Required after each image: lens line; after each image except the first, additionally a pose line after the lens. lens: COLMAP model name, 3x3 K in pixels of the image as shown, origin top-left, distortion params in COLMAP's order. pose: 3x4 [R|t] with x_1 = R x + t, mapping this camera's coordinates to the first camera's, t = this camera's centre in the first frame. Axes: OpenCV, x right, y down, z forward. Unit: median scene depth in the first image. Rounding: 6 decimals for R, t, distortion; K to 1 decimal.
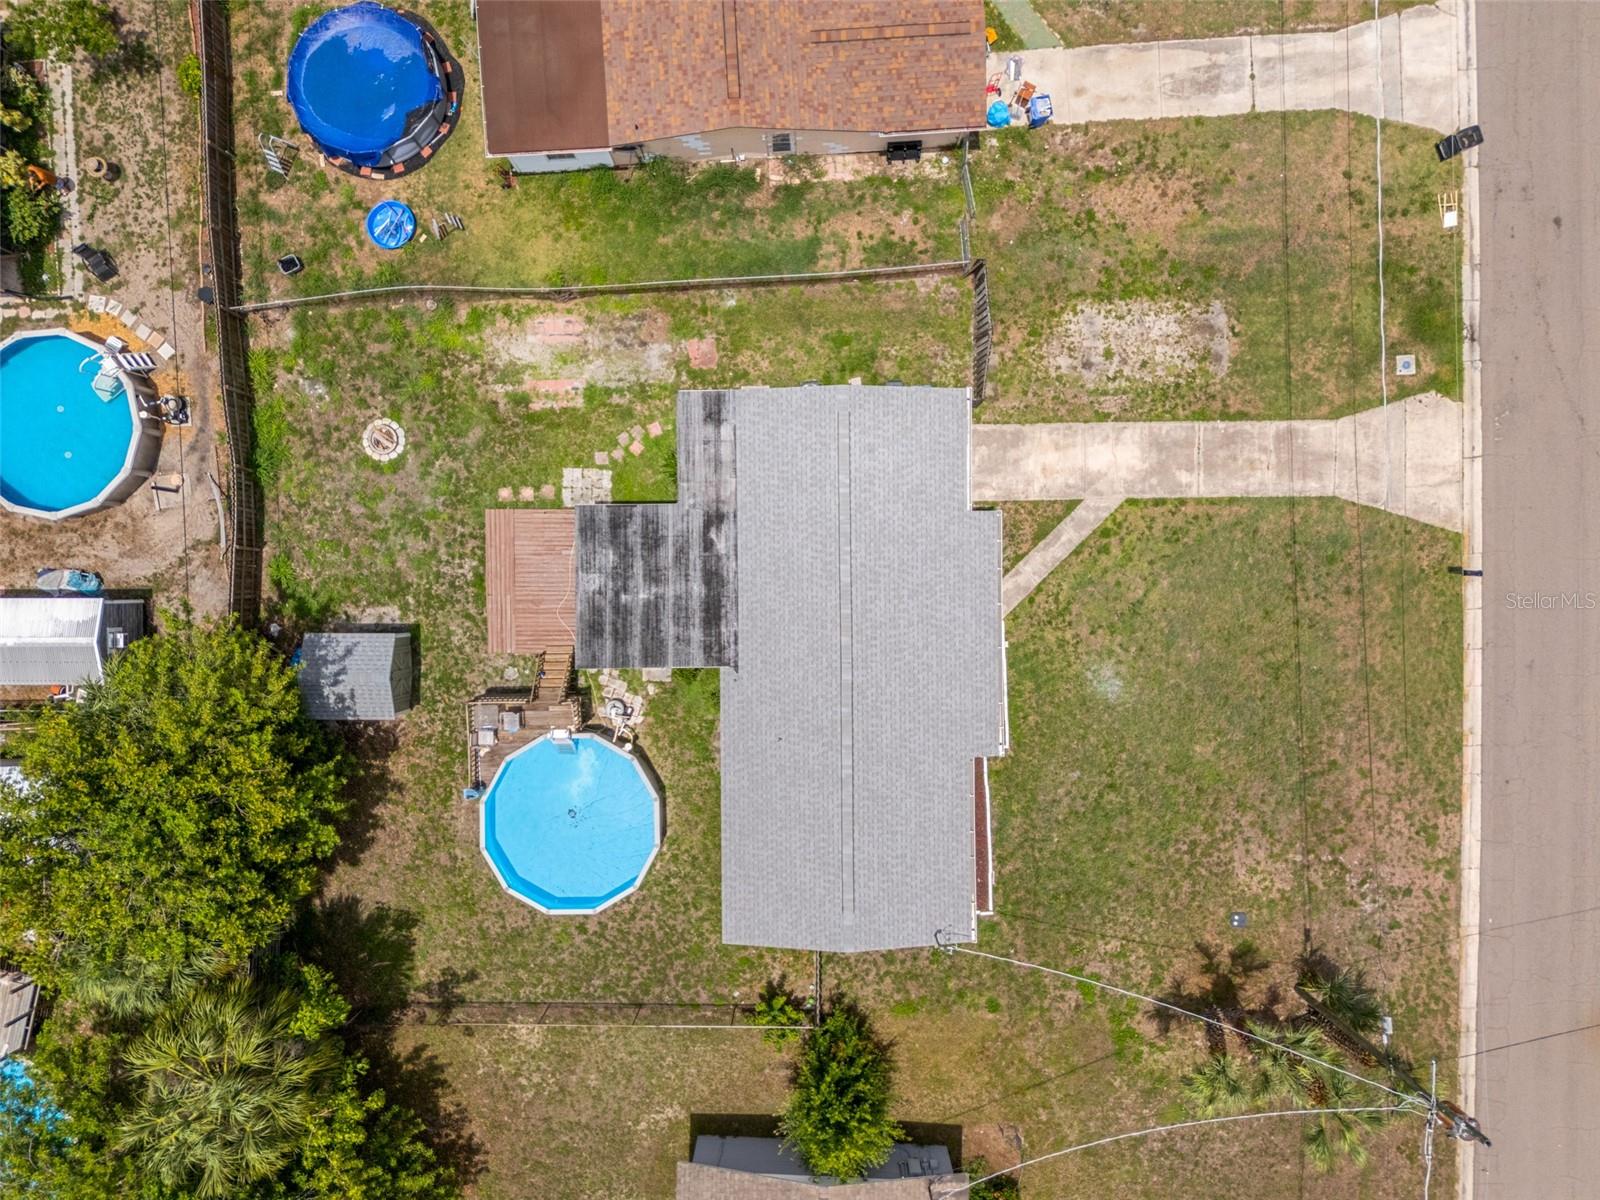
lens RADIAL K [[1187.9, 0, 797.1], [0, 1187.9, 605.2], [0, 0, 1]] dist [0.095202, -0.104374]
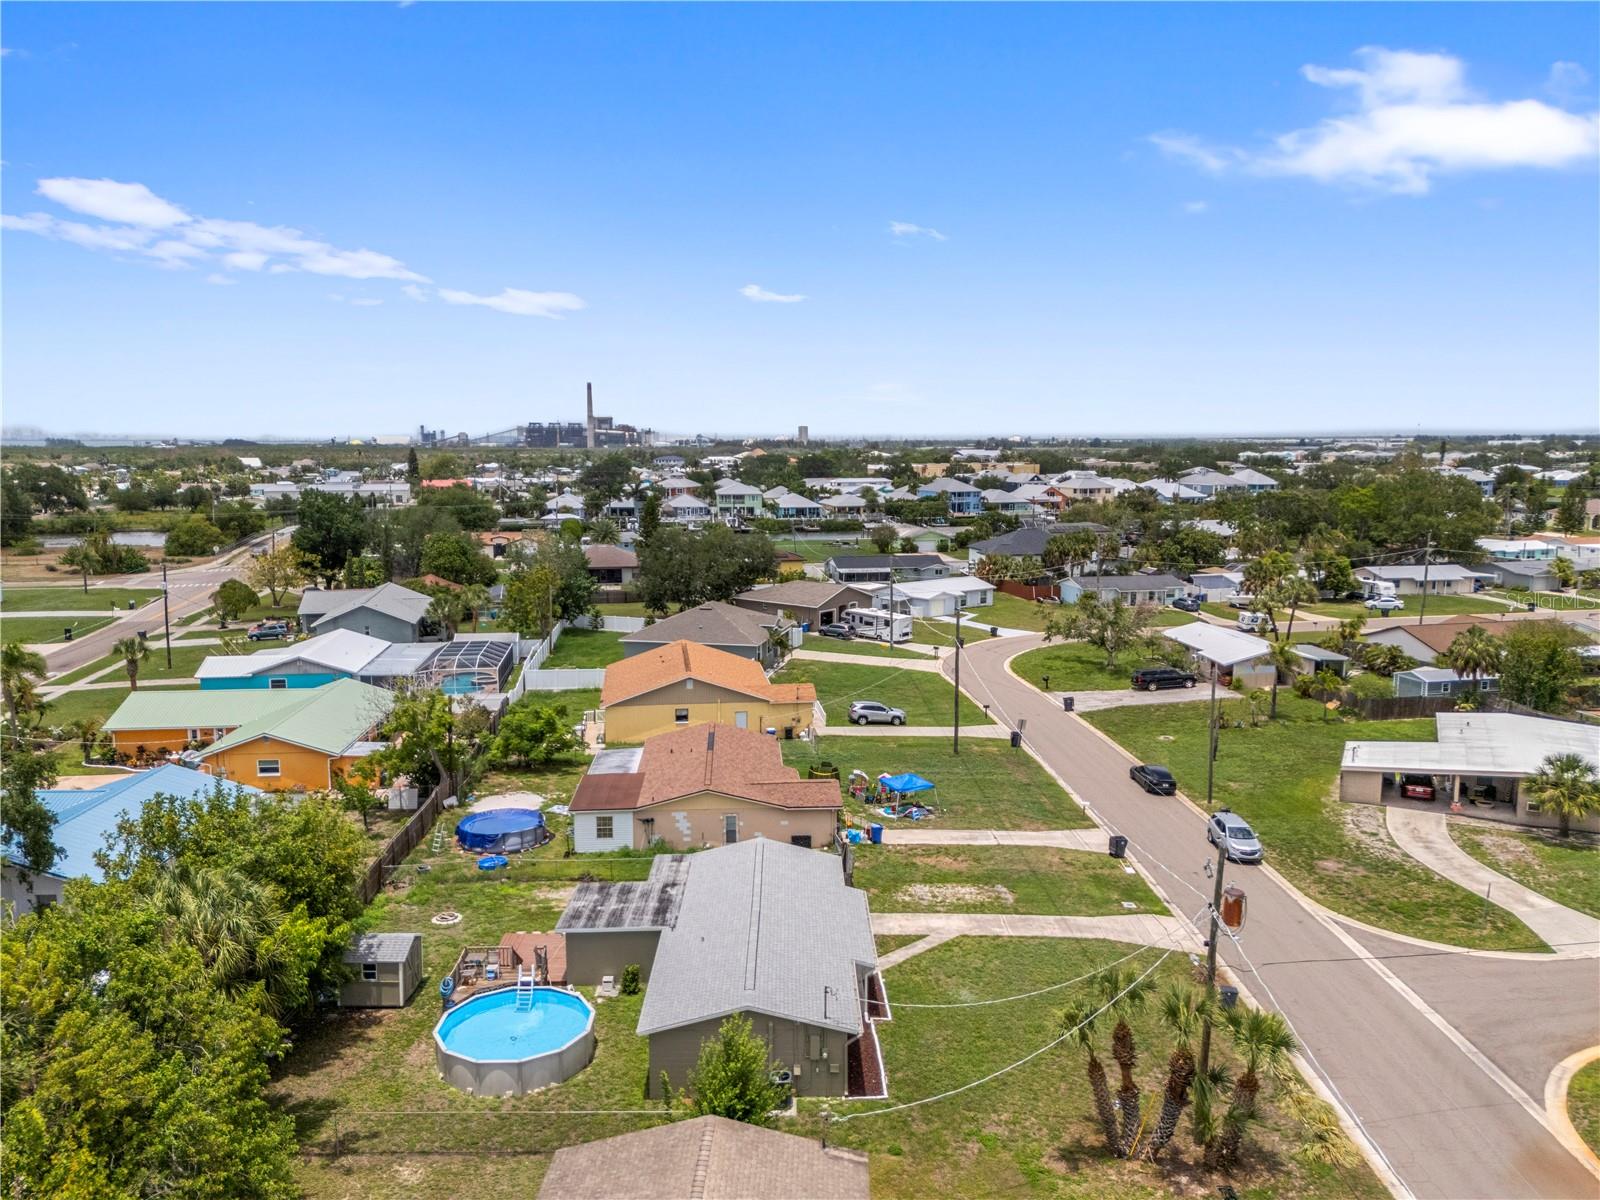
lens RADIAL K [[1171.9, 0, 799.0], [0, 1171.9, 605.4], [0, 0, 1]] dist [0.093279, -0.099293]
pose [[0.999976, 0.006794, 0.001270, 0.080302], [0.000406, 0.125662, -0.992073, 1.248870], [-0.006899, 0.992050, 0.125656, 0.438129]]
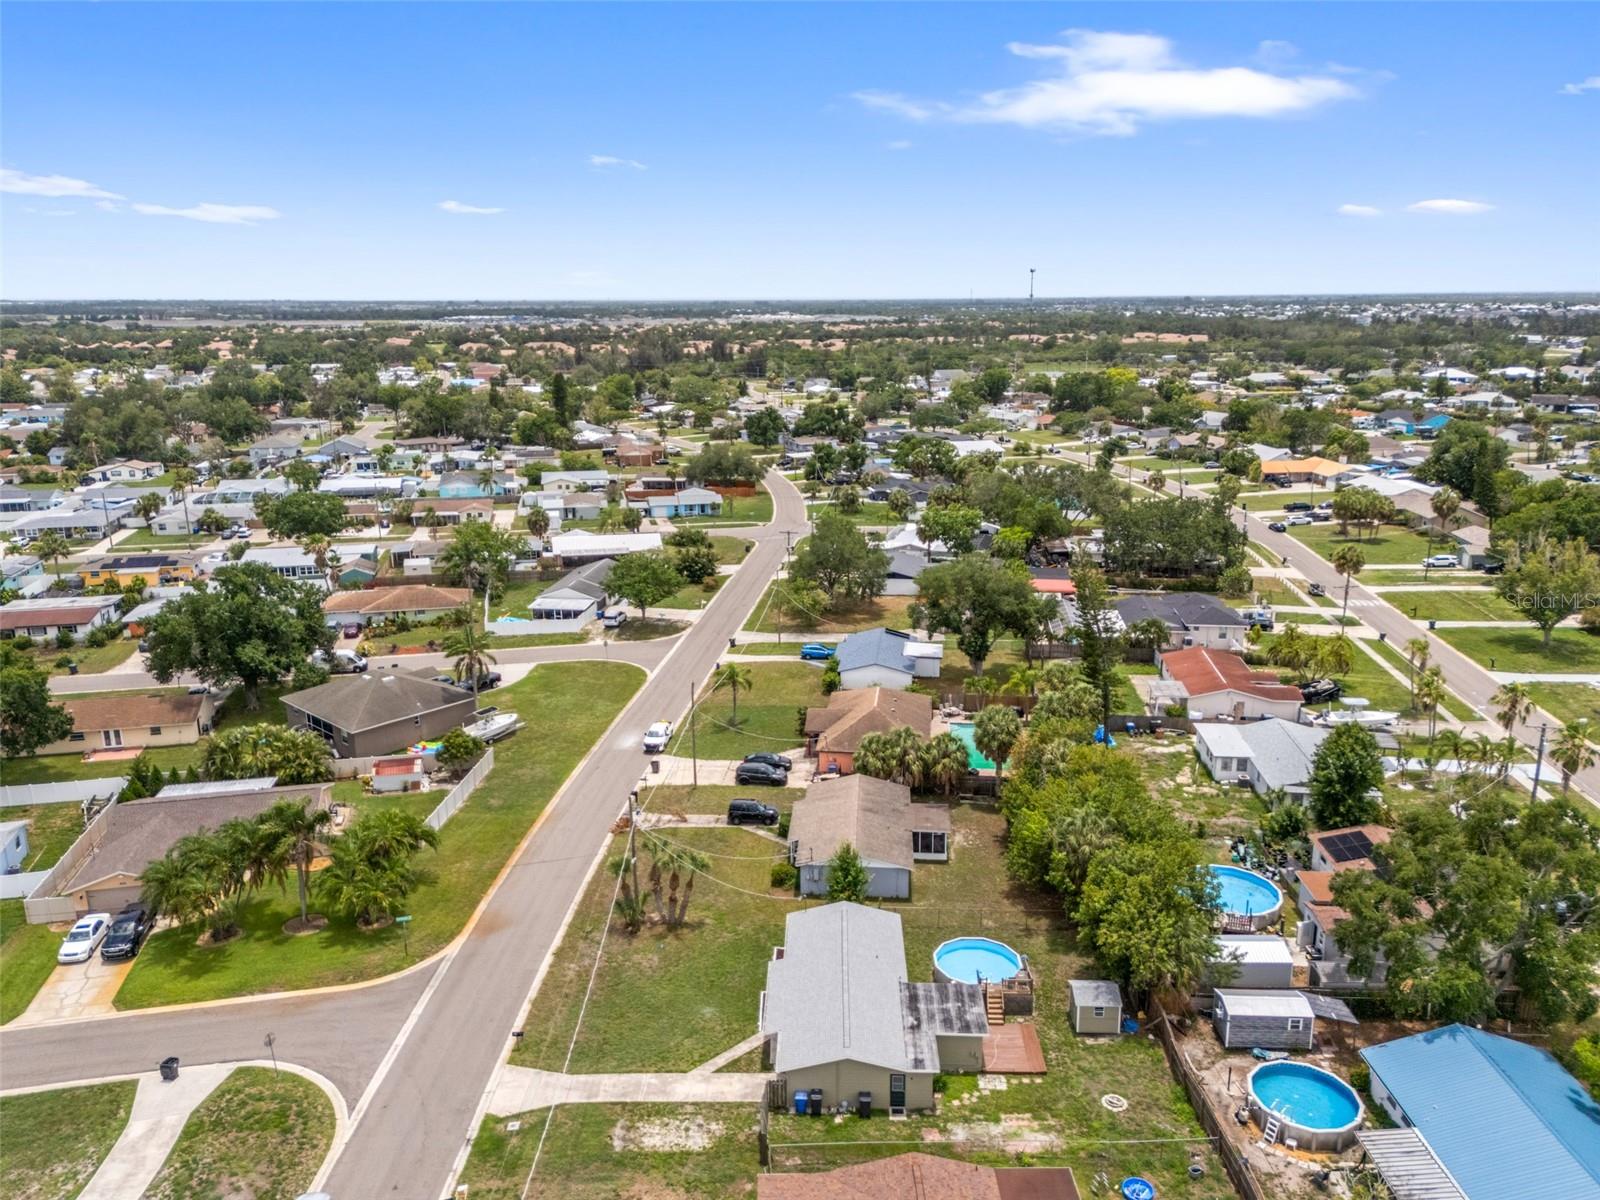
lens RADIAL K [[1171.9, 0, 799.0], [0, 1171.9, 605.4], [0, 0, 1]] dist [0.093279, -0.099293]
pose [[-0.999167, 0.005551, 0.040437, 0.032407], [0.037500, -0.266315, 0.963156, -1.601778], [0.016116, 0.963870, 0.265885, -0.140700]]
